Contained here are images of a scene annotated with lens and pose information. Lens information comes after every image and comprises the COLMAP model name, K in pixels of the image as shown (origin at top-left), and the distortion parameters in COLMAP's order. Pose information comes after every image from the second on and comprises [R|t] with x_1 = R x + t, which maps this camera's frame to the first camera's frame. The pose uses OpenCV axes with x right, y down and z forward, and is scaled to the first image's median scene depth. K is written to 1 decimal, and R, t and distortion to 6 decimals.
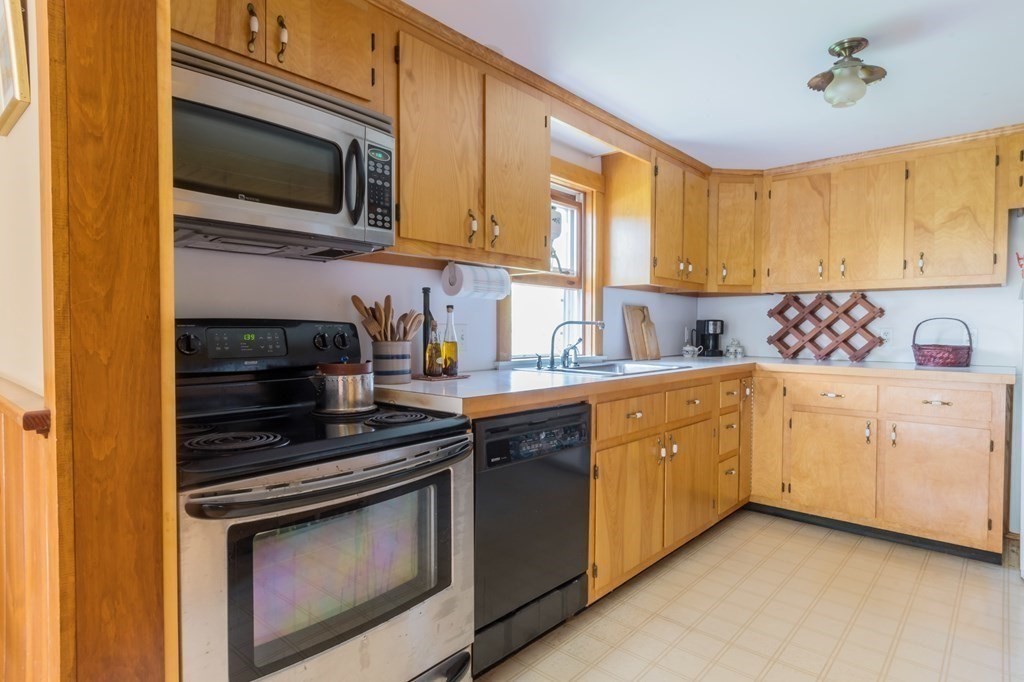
lens RADIAL K [[553.0, 0, 513.3], [0, 553.0, 337.3], [0, 0, 1]] dist [-0.000407, -0.001372]
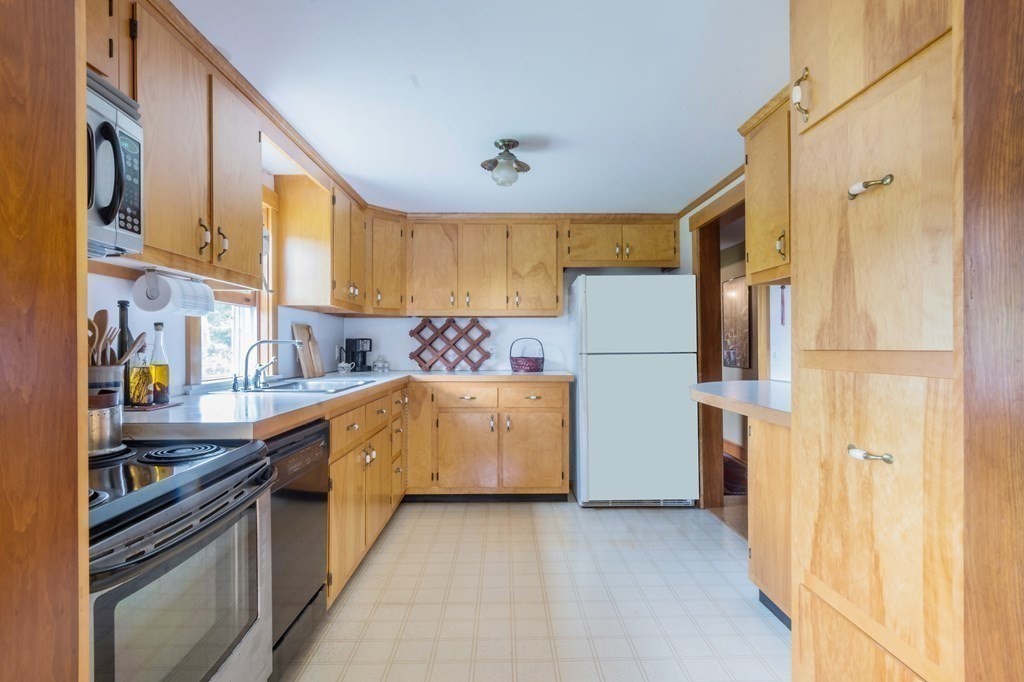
lens RADIAL K [[540.6, 0, 512.0], [0, 540.6, 341.0], [0, 0, 1]] dist [0.001053, -0.000012]
pose [[0.735039, 0.000465, 0.678025, -0.236473], [0.015673, 0.999721, -0.017677, -0.004353], [-0.677844, 0.023620, 0.734827, 0.001187]]
